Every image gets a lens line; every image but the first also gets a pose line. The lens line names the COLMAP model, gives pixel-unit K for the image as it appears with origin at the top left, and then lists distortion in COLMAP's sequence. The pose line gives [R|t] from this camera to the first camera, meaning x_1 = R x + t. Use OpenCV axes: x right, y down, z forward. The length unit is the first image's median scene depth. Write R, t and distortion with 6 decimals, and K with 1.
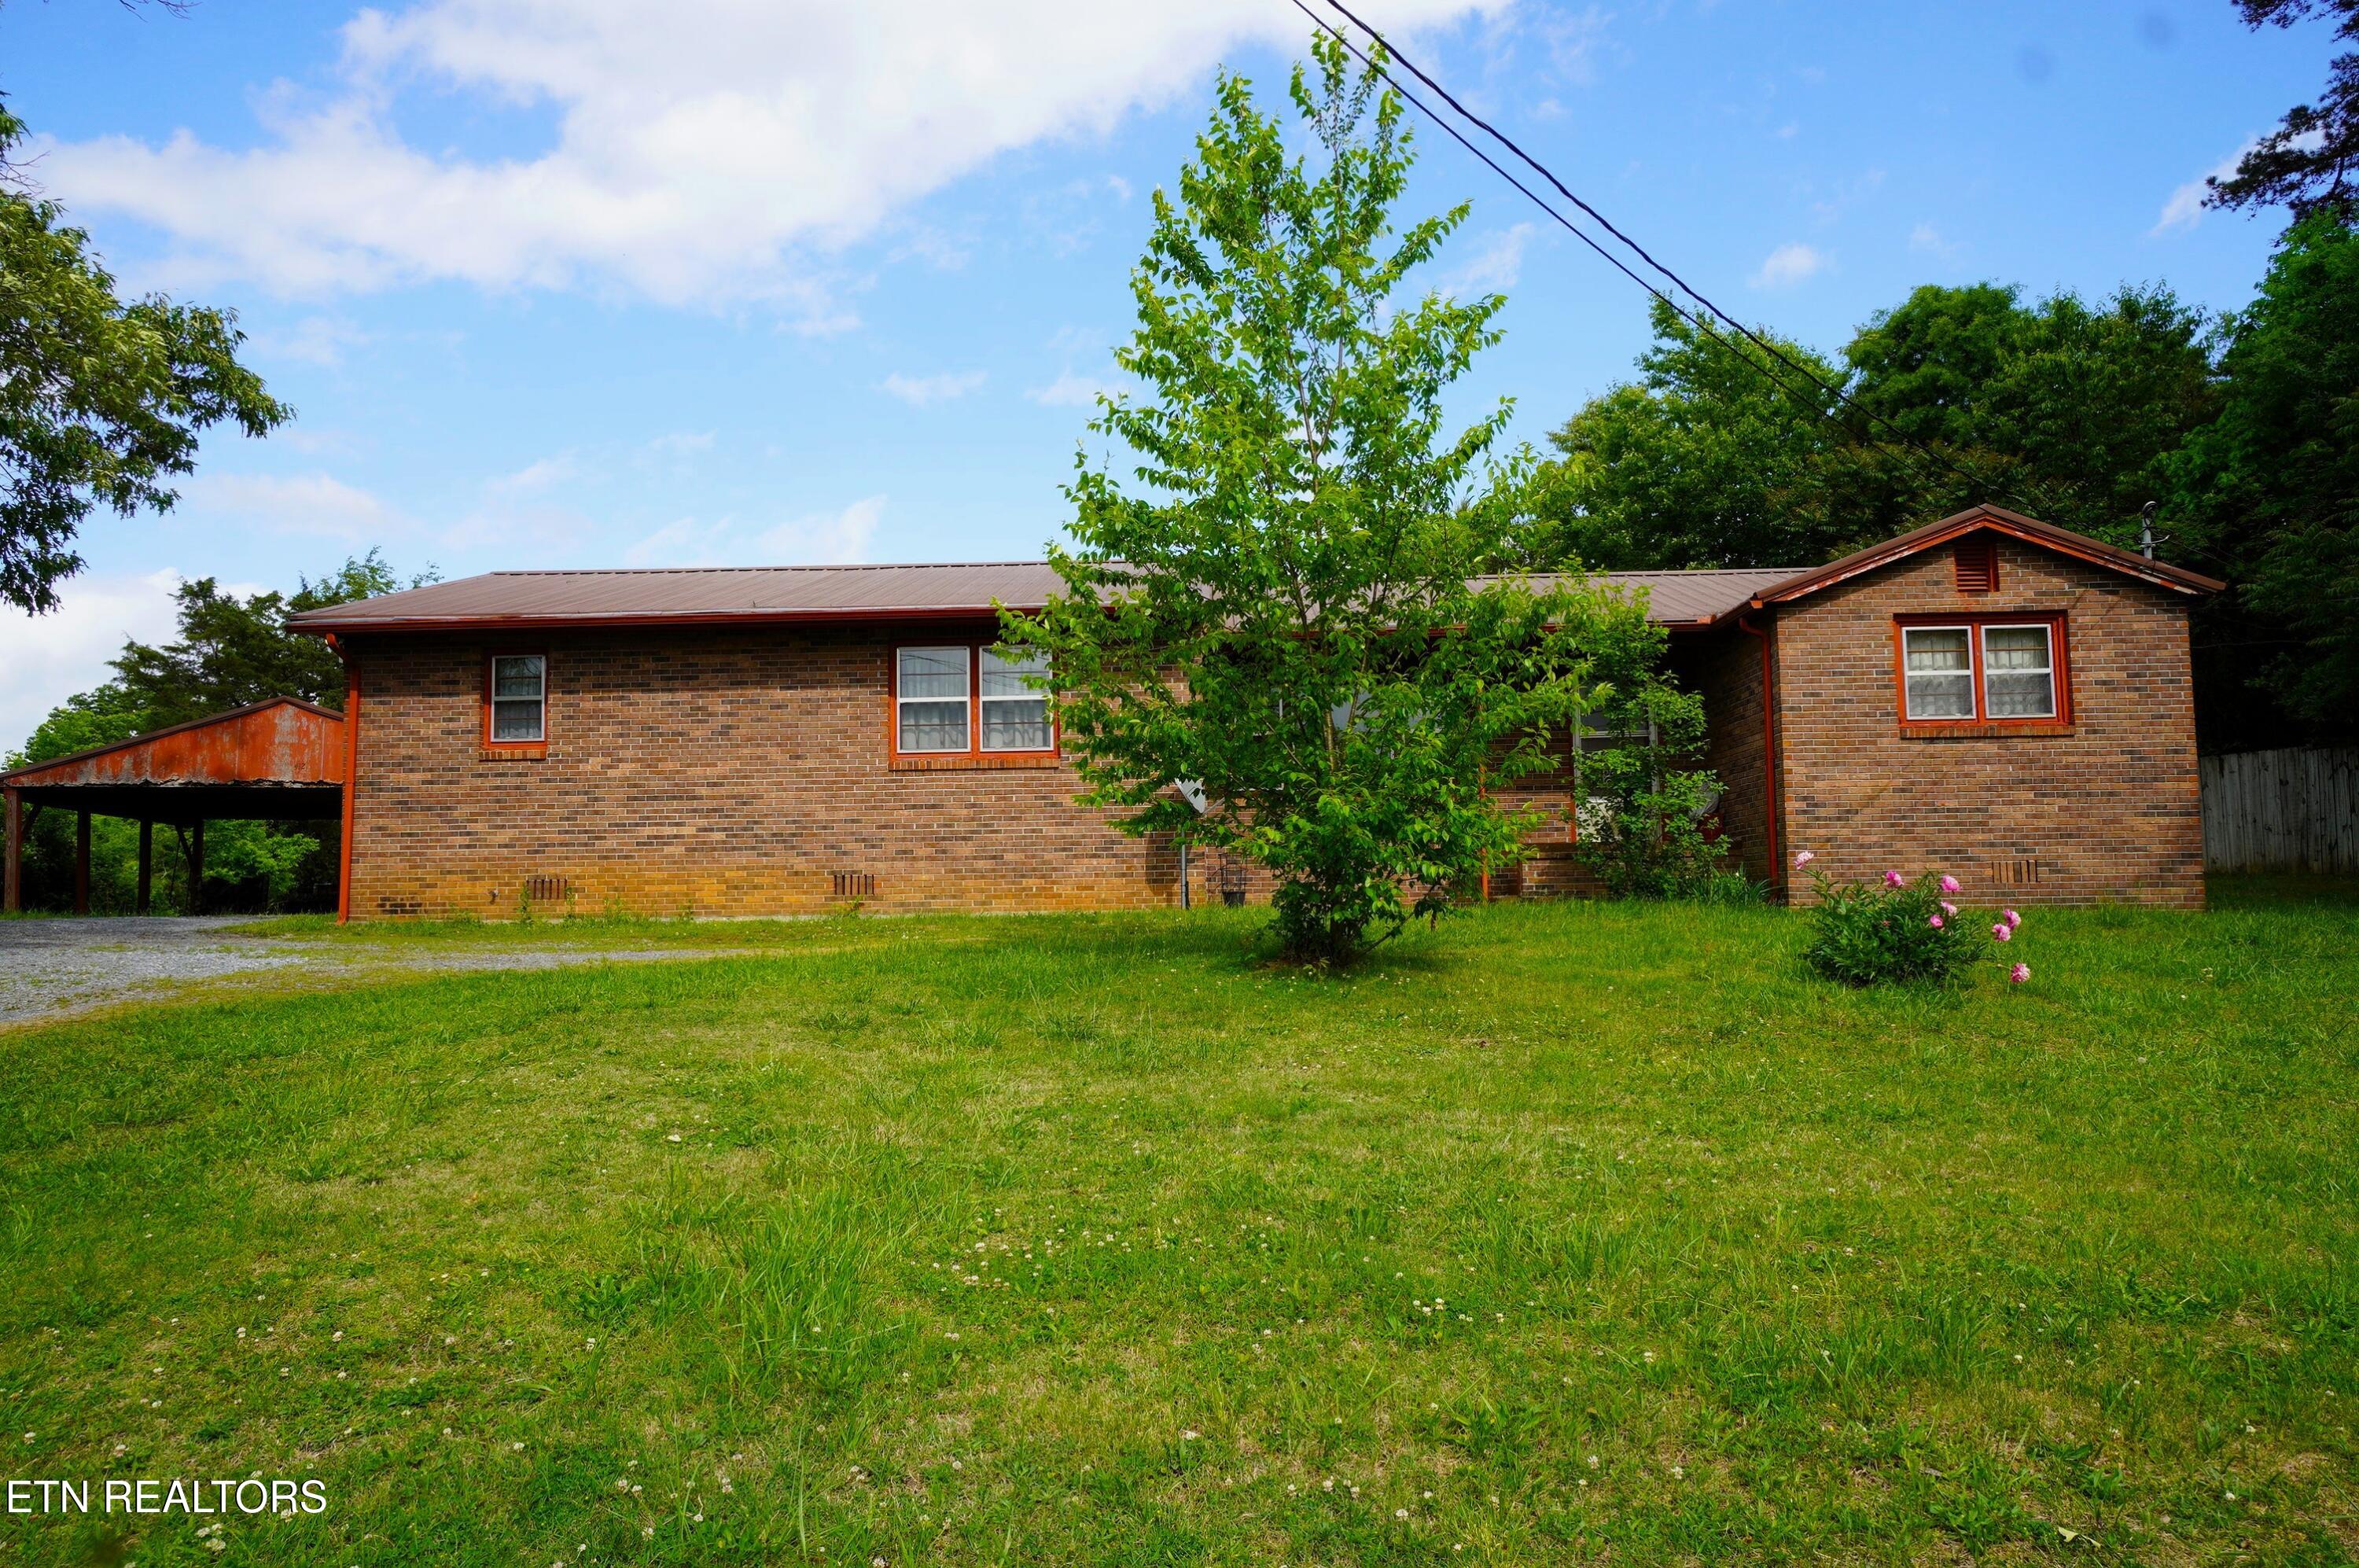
lens RADIAL K [[1564.8, 0, 1309.0], [0, 1564.8, 803.2], [0, 0, 1]] dist [0.009561, 0.028680]
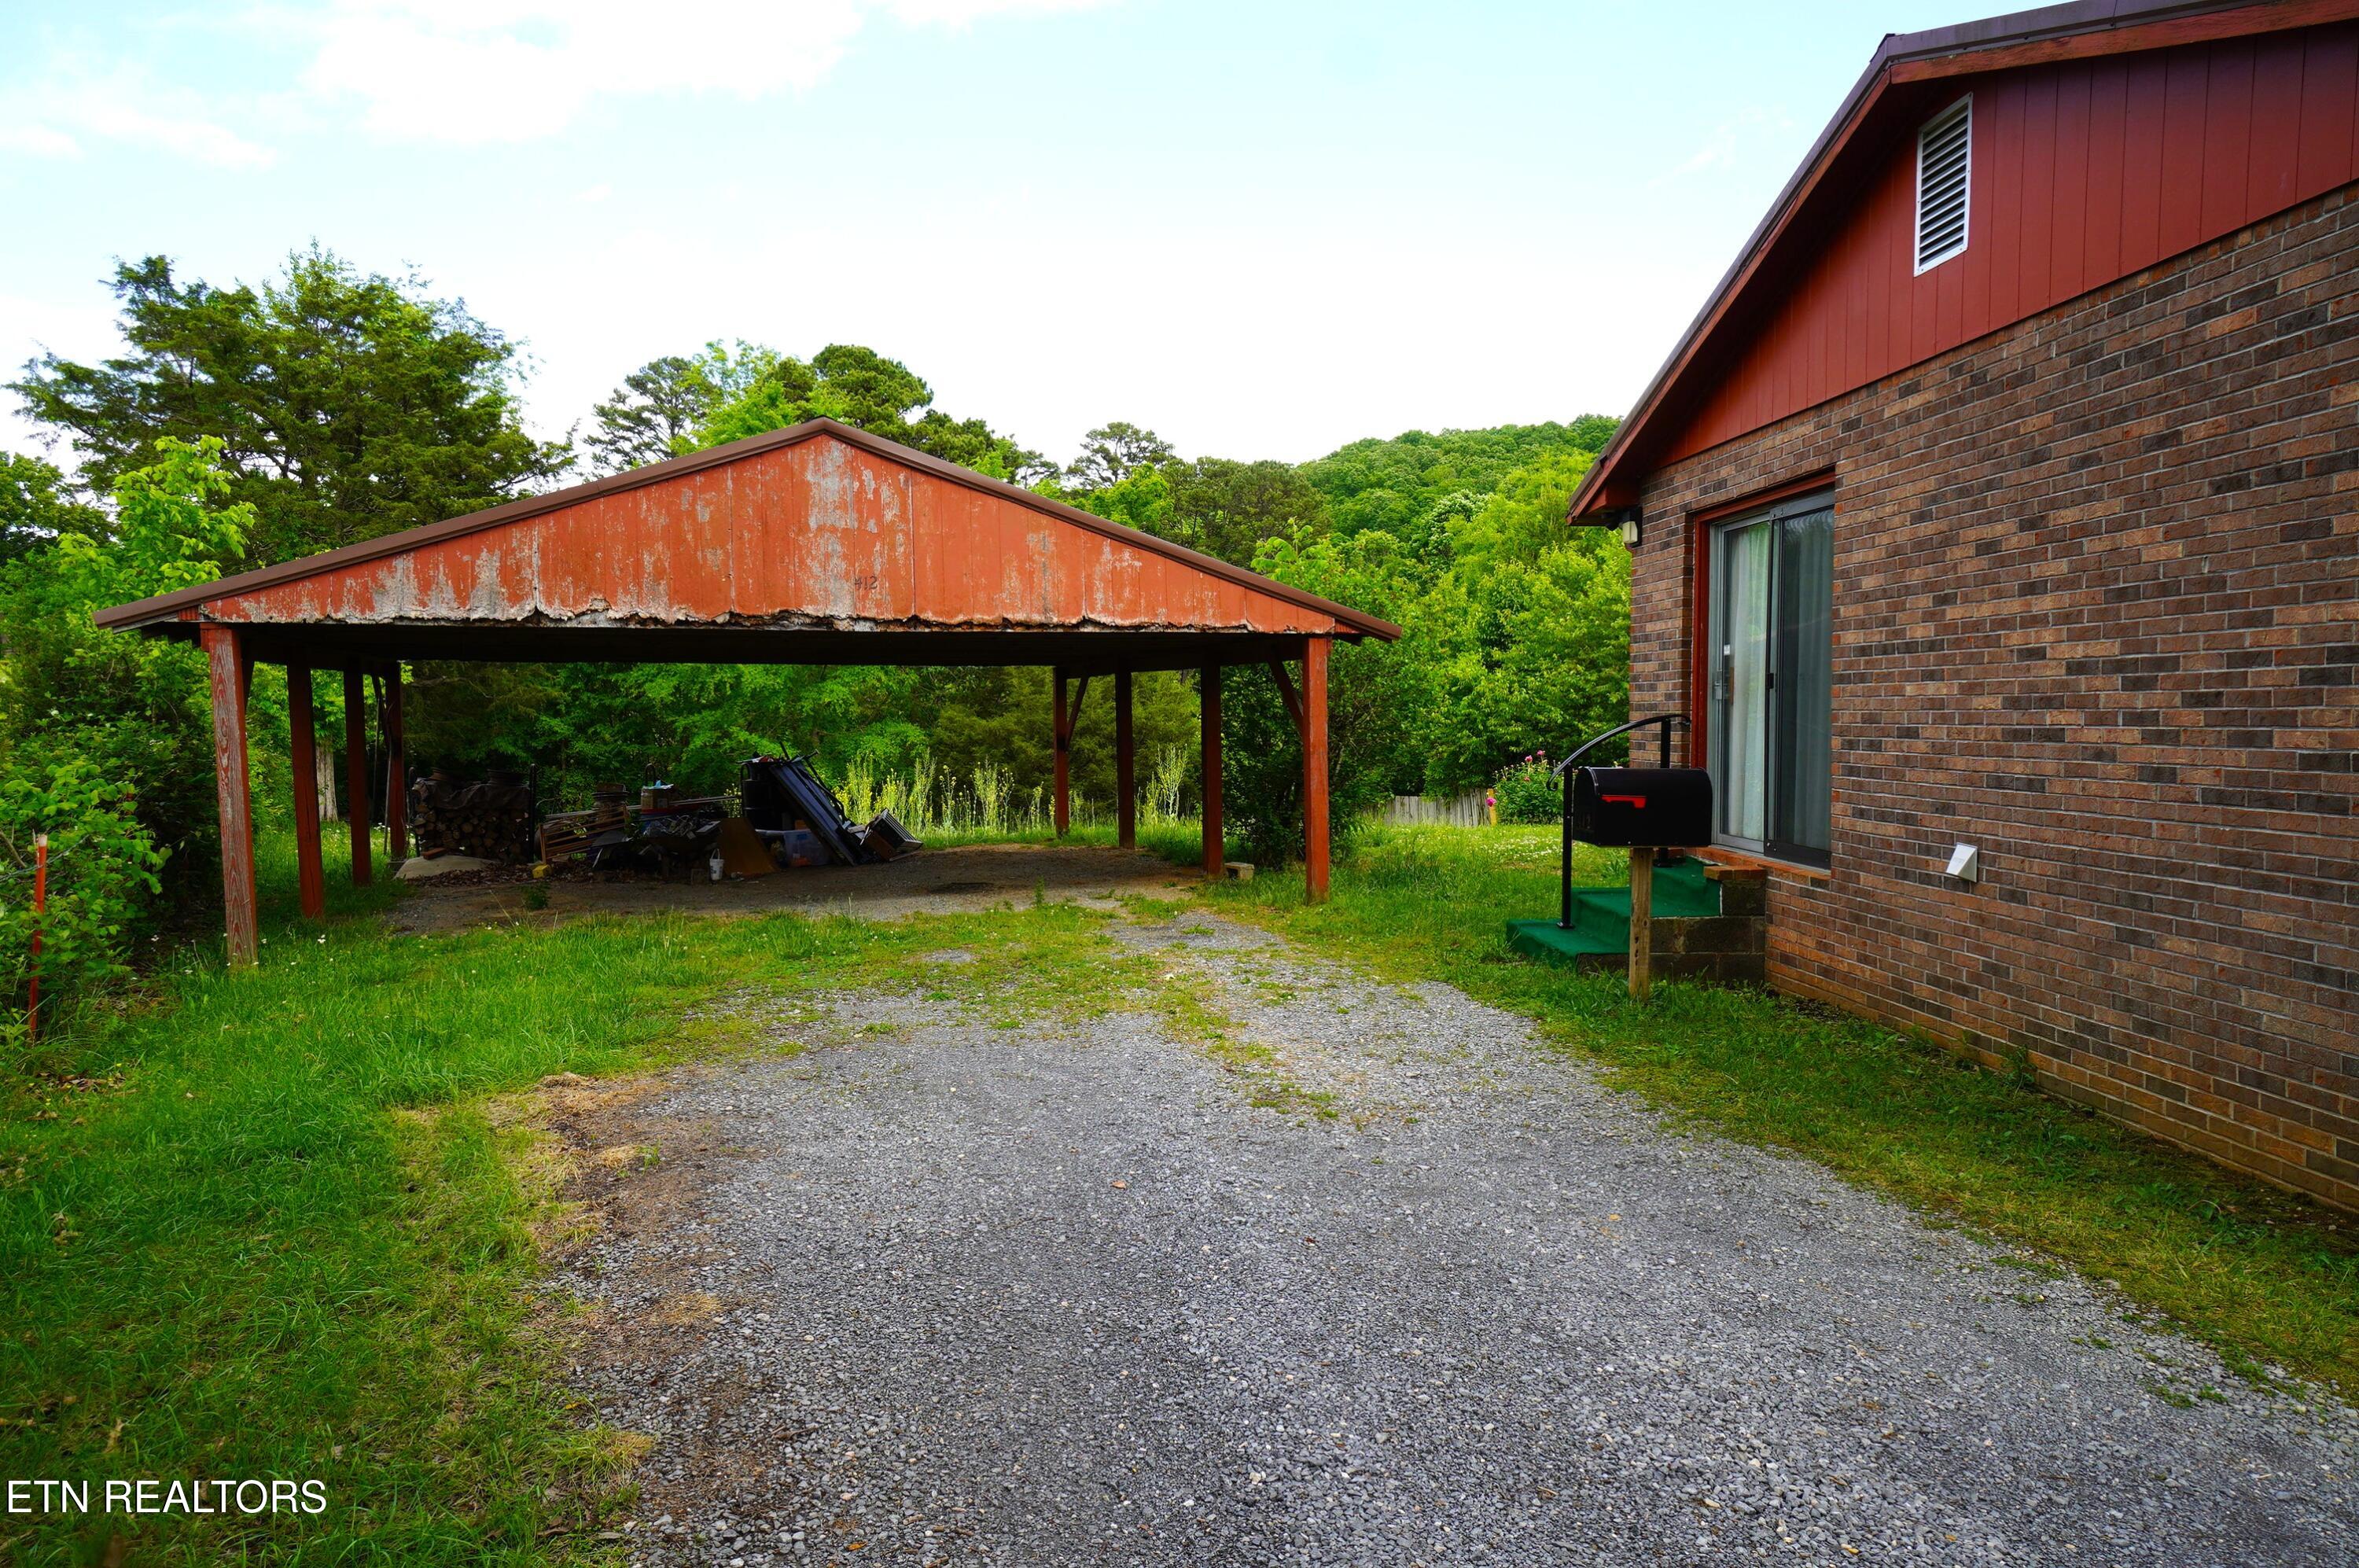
lens RADIAL K [[1564.8, 0, 1180.6], [0, 1564.8, 789.9], [0, 0, 1]] dist [0.009561, 0.028680]
pose [[0.998248, 0.008288, 0.058578, -0.523314], [-0.015562, 0.992055, 0.124836, -0.019867], [-0.057078, -0.125529, 0.990447, 0.505212]]
